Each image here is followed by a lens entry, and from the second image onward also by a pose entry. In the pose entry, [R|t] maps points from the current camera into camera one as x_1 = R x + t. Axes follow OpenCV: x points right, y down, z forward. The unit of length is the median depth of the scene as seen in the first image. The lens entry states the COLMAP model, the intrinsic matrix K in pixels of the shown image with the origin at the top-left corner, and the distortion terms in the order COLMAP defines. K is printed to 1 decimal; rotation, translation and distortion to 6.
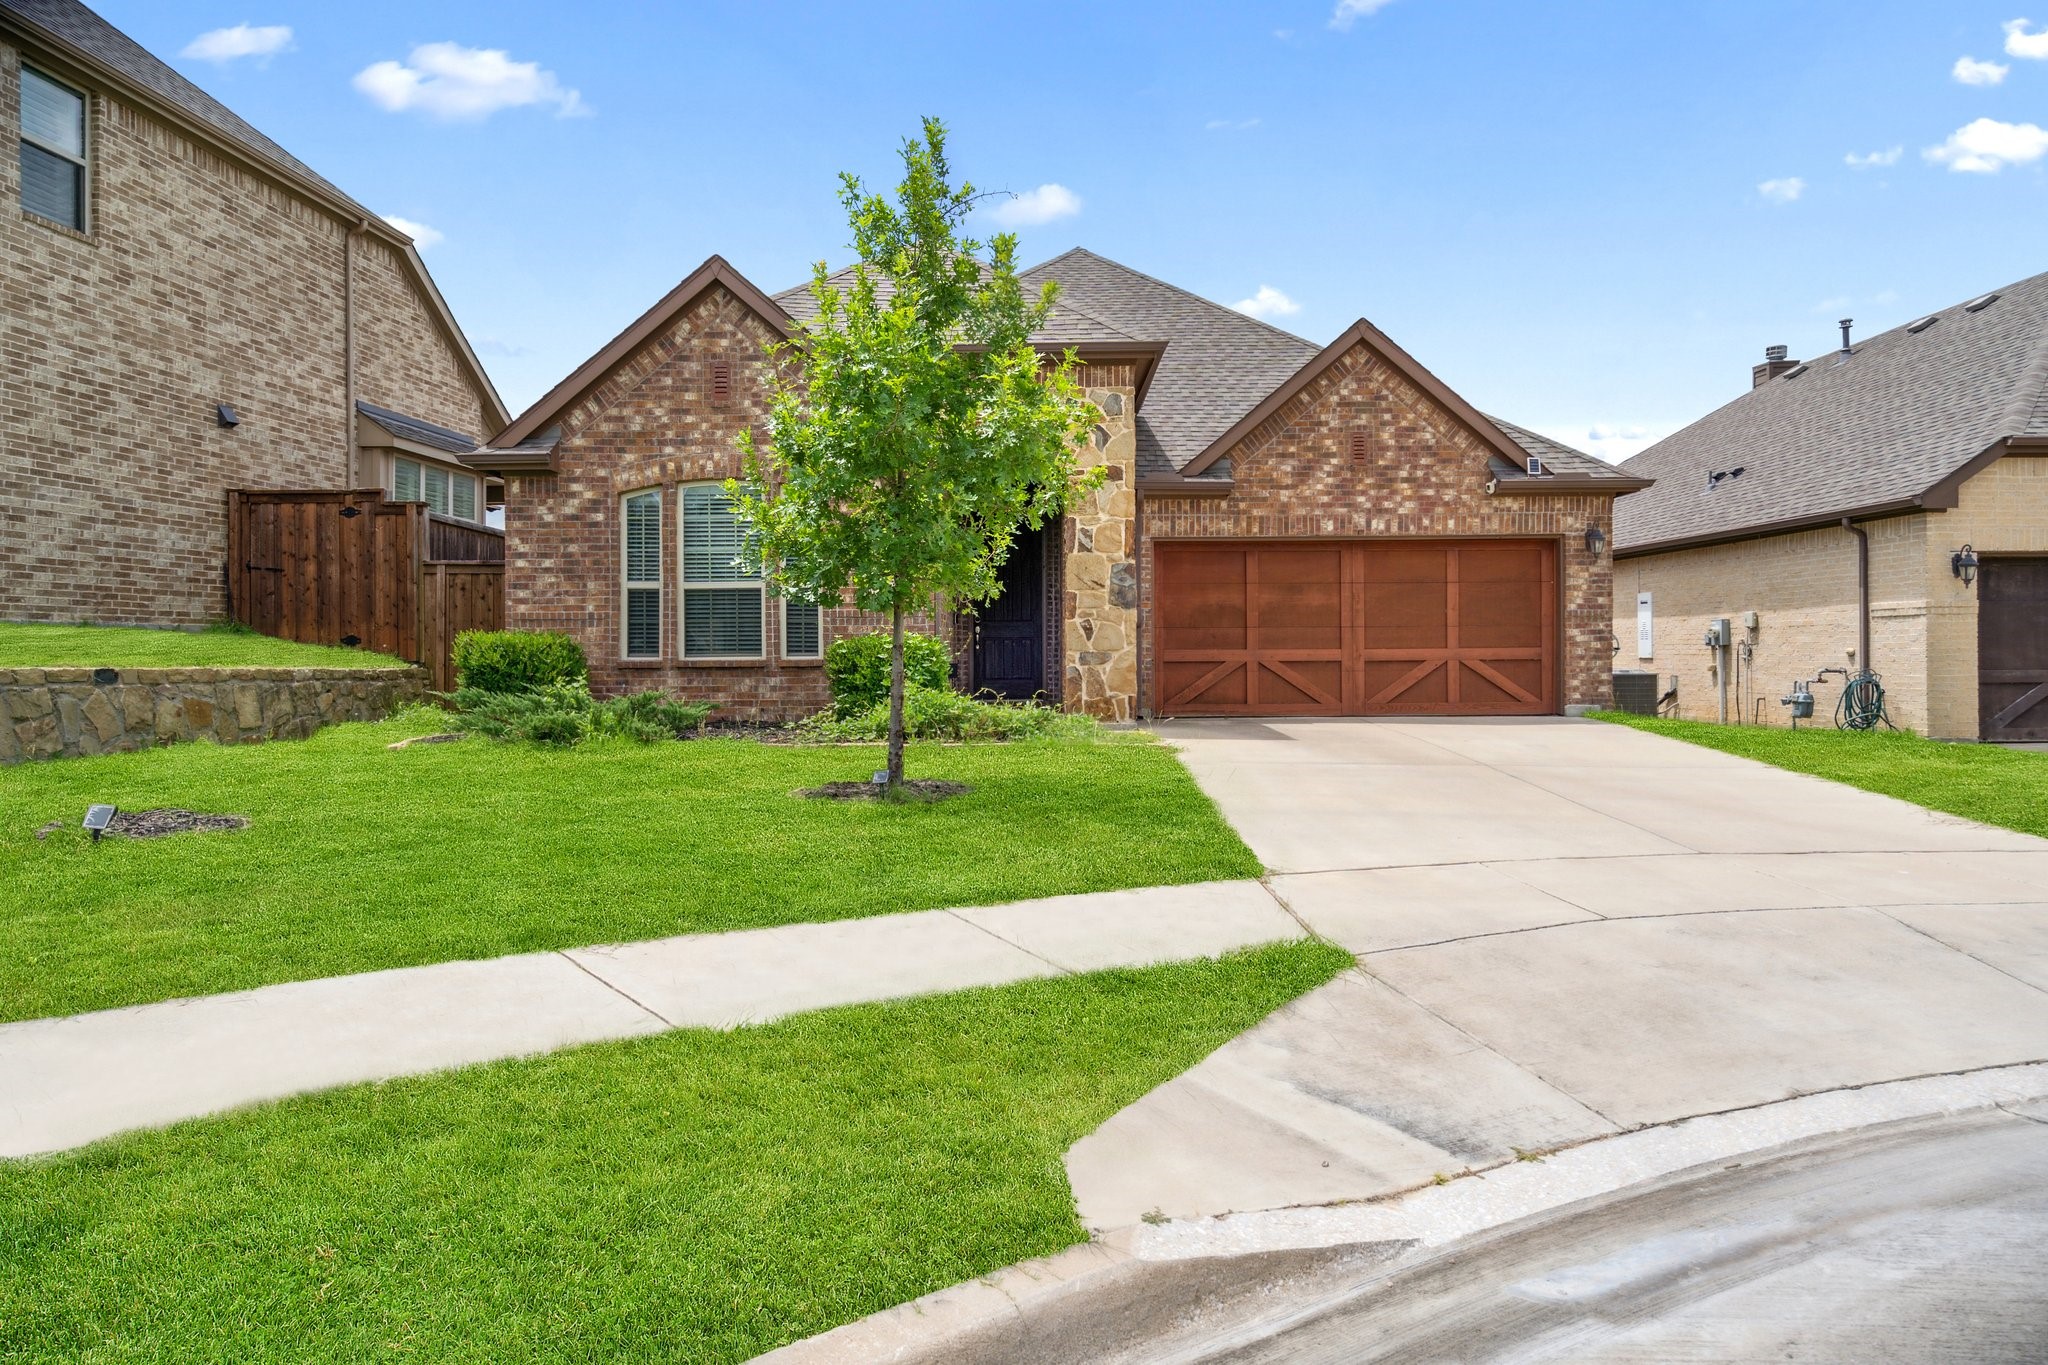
lens RADIAL K [[1212.8, 0, 1023.1], [0, 1212.8, 737.0], [0, 0, 1]] dist [0.008421, 0.000002]
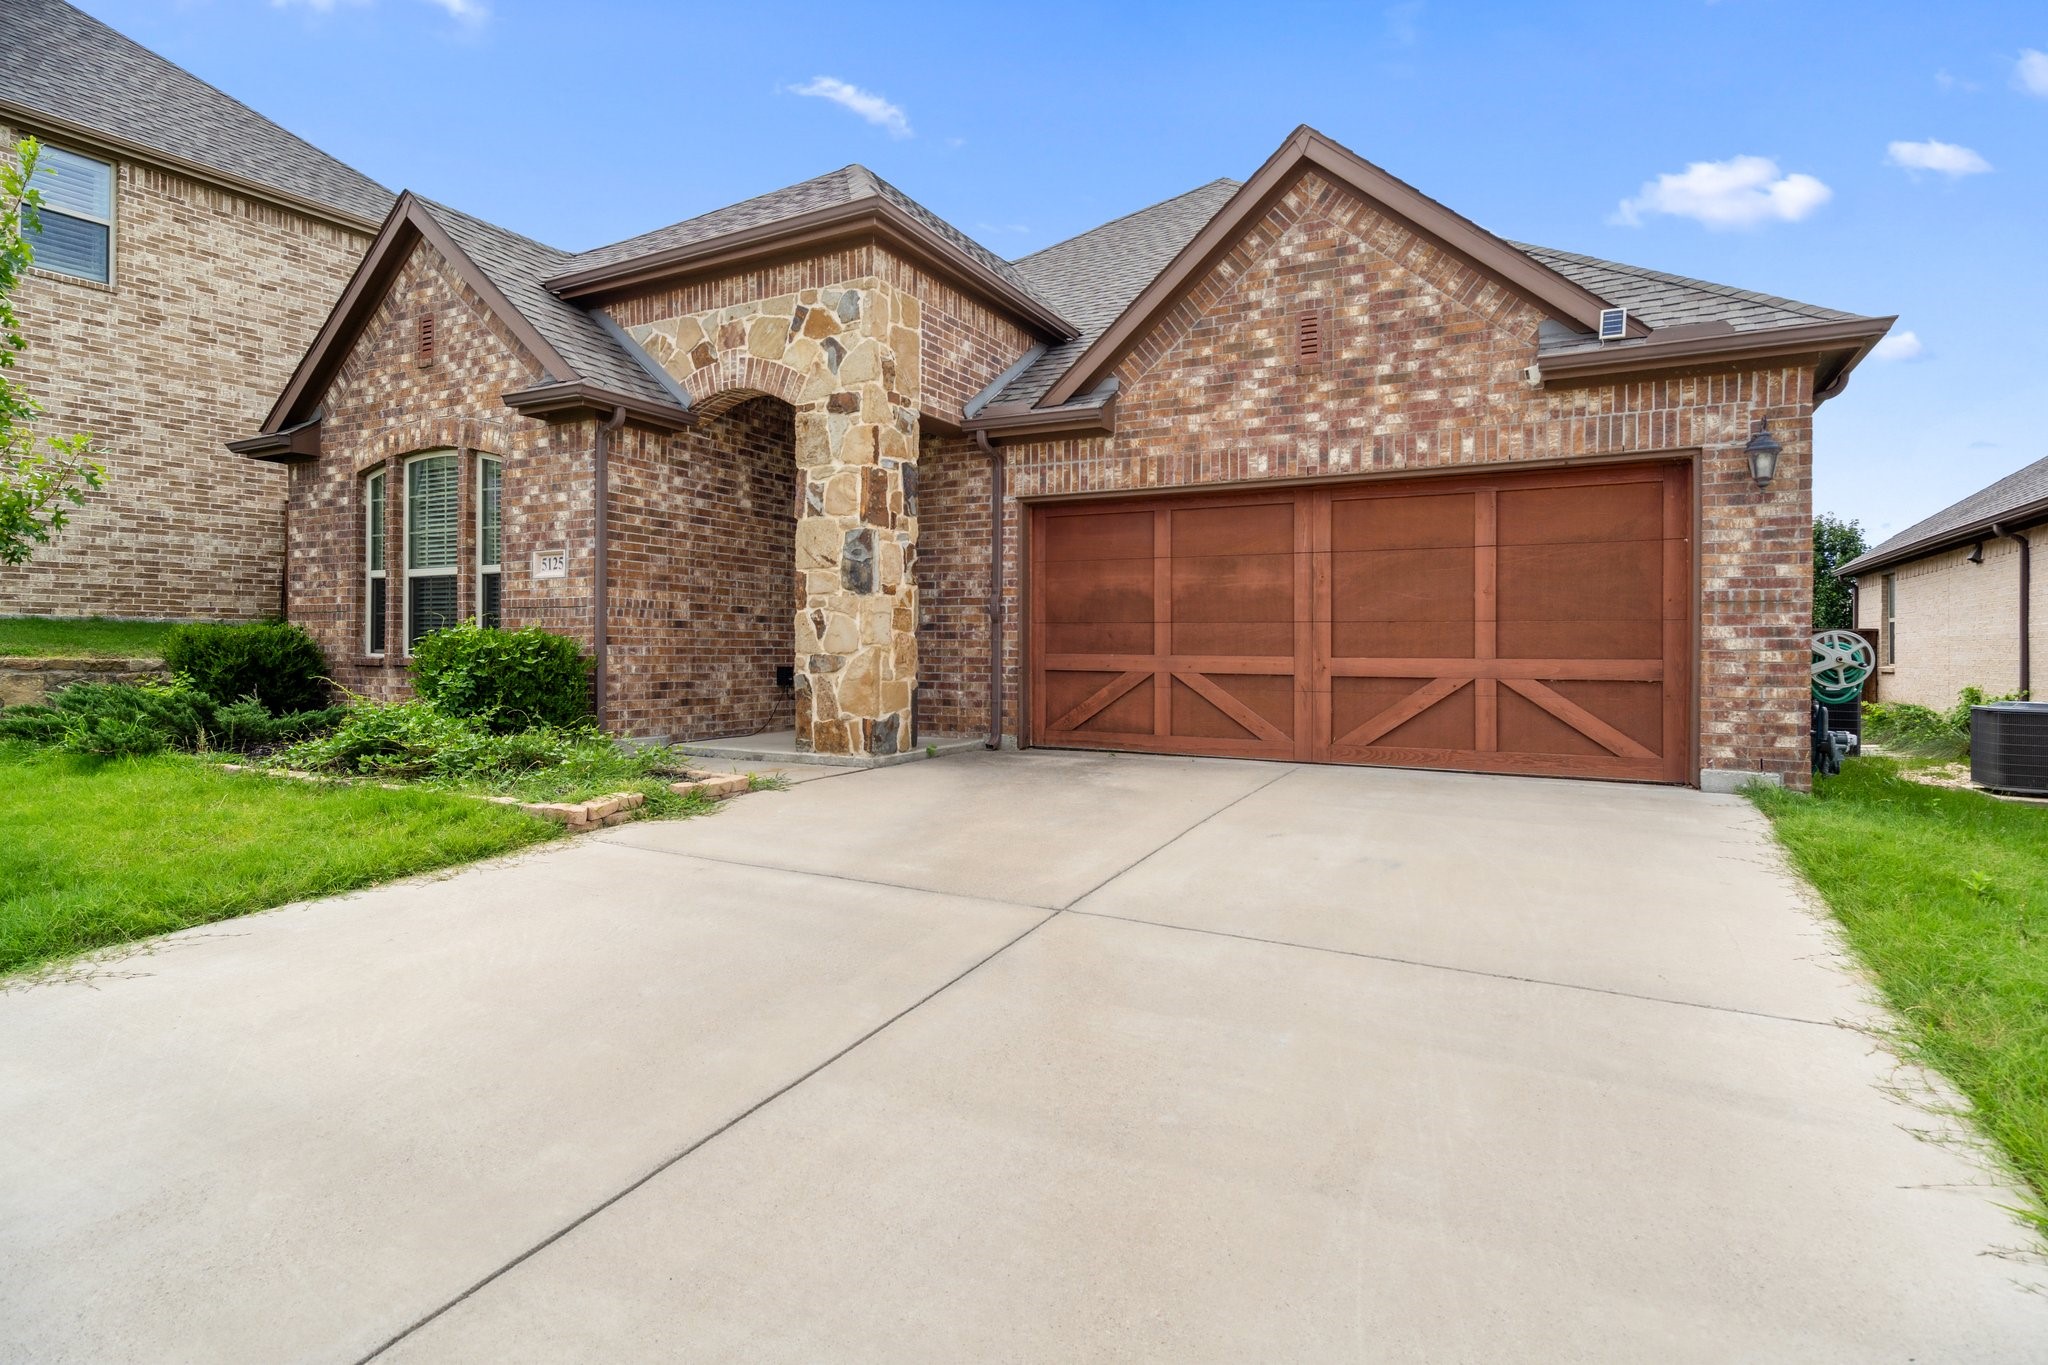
lens RADIAL K [[1033.3, 0, 1014.3], [0, 1033.3, 693.4], [0, 0, 1]] dist [0.002012, 0.001640]
pose [[0.881322, 0.032615, -0.471389, 0.399683], [-0.046090, 0.998792, -0.017066, -0.038261], [0.470263, 0.036767, 0.881760, 0.465649]]
